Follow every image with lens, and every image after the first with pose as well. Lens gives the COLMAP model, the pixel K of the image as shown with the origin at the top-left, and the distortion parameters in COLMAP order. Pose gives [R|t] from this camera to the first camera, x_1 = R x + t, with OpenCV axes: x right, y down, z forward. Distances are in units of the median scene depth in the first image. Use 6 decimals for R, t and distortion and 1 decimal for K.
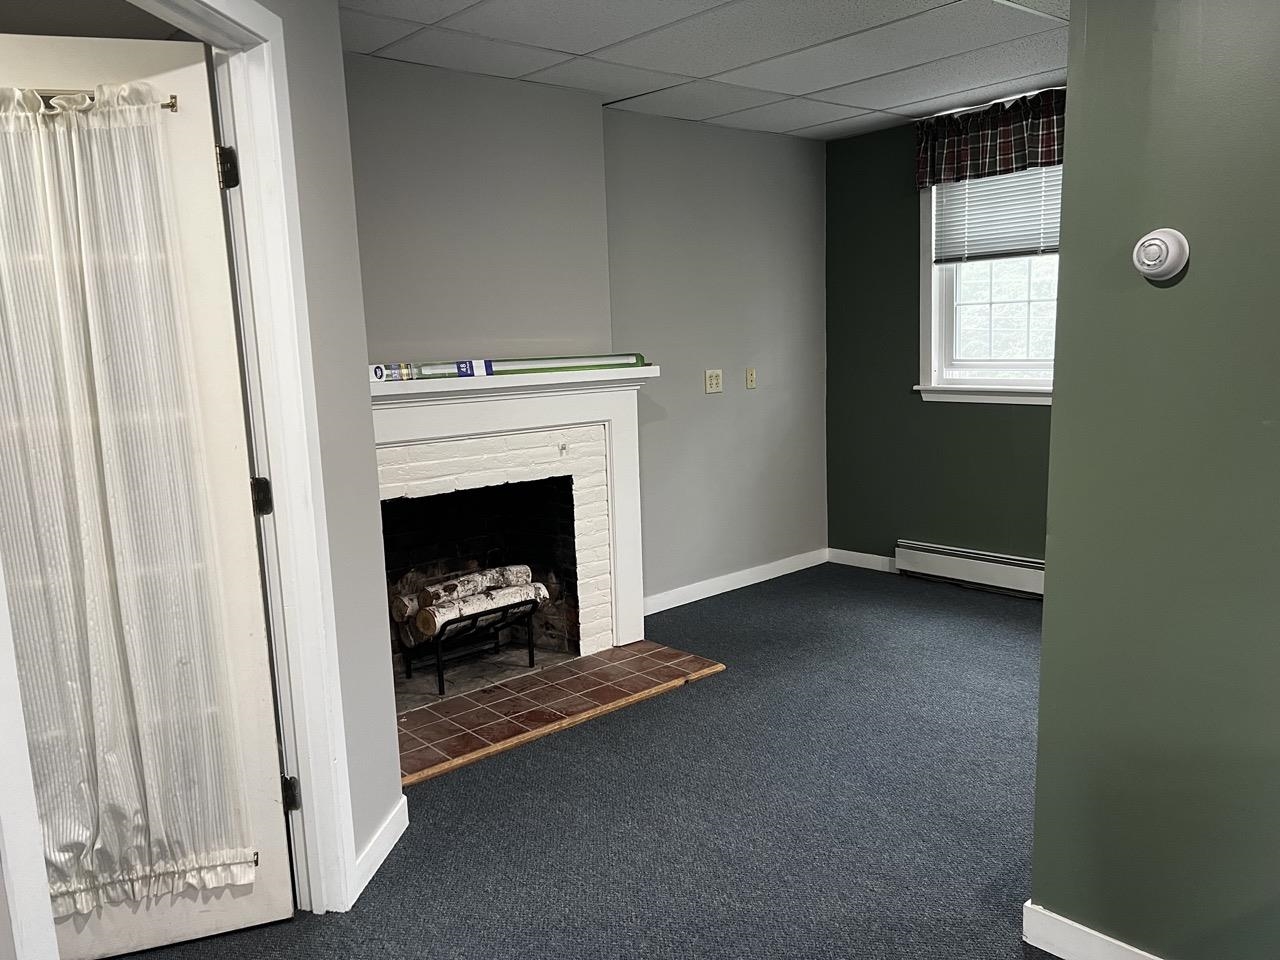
lens RADIAL K [[964.4, 0, 646.5], [0, 964.4, 483.6], [0, 0, 1]] dist [0.064598, -0.067689]
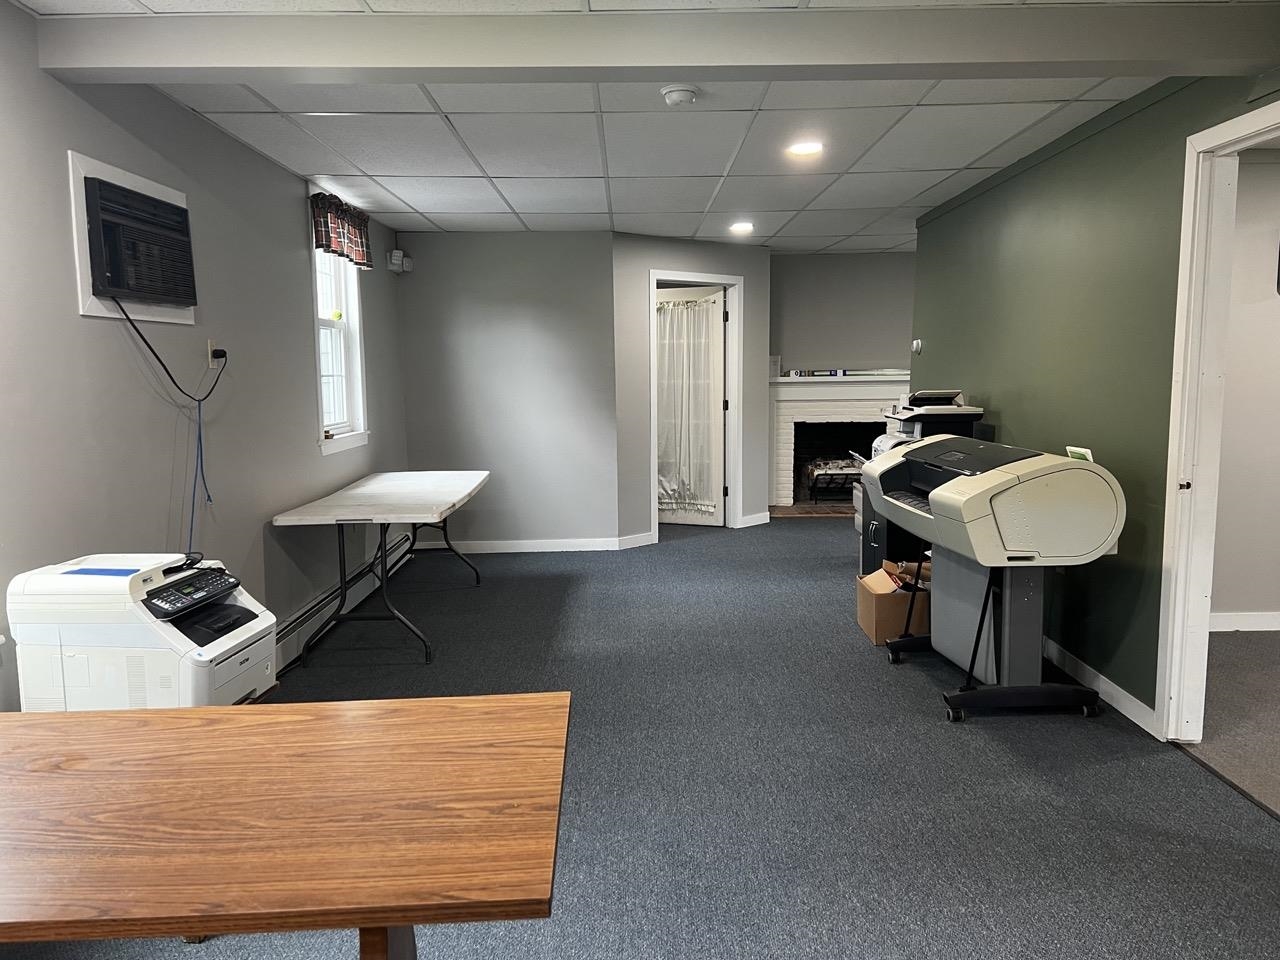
lens RADIAL K [[964.4, 0, 640.4], [0, 964.4, 480.9], [0, 0, 1]] dist [0.064598, -0.067689]
pose [[0.751243, 0.107223, -0.651258, 1.728469], [-0.113458, 0.993007, 0.032613, 0.210750], [0.650201, 0.049390, 0.758156, -1.909711]]
